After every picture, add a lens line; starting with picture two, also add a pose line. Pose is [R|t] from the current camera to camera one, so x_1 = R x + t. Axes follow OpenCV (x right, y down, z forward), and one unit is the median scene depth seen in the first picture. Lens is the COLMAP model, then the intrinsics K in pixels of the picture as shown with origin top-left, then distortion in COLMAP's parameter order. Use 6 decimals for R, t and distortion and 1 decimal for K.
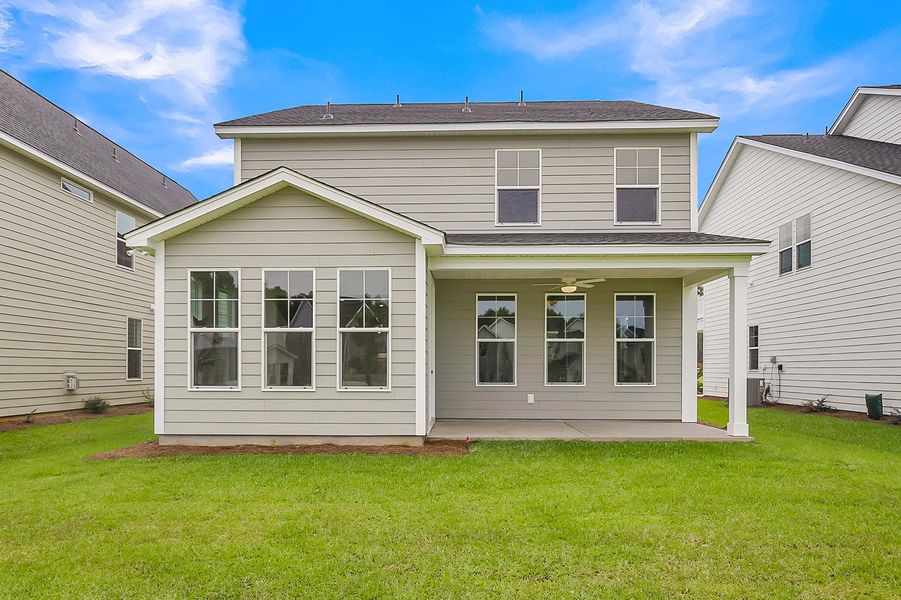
lens RADIAL K [[409.5, 0, 451.1], [0, 409.5, 320.1], [0, 0, 1]] dist [-0.043117, 0.000111]
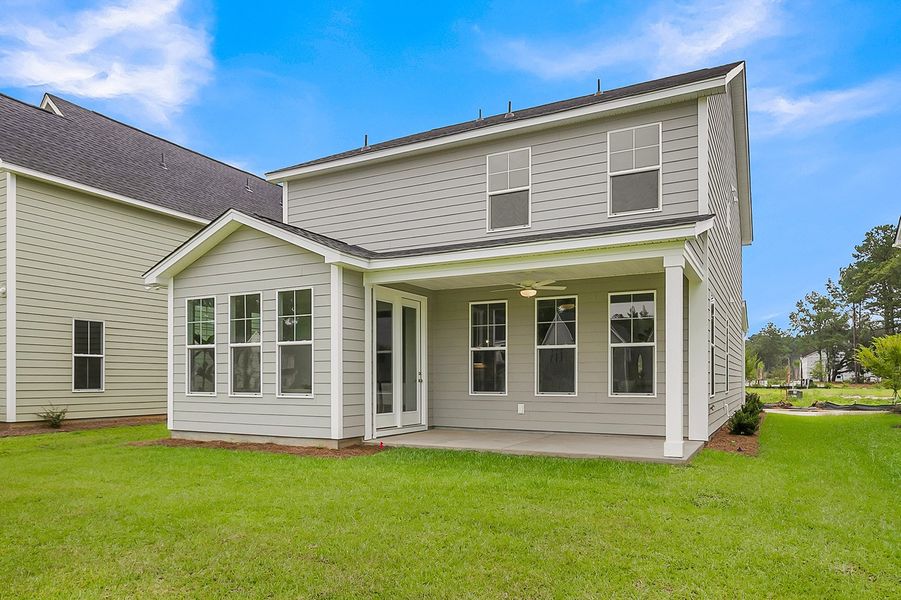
lens RADIAL K [[433.4, 0, 455.4], [0, 433.4, 305.0], [0, 0, 1]] dist [0.001398, 0.000328]
pose [[0.948837, -0.051864, -0.311477, 0.378408], [0.037351, 0.997928, -0.052383, -0.002594], [0.313549, 0.038069, 0.948809, -0.016491]]
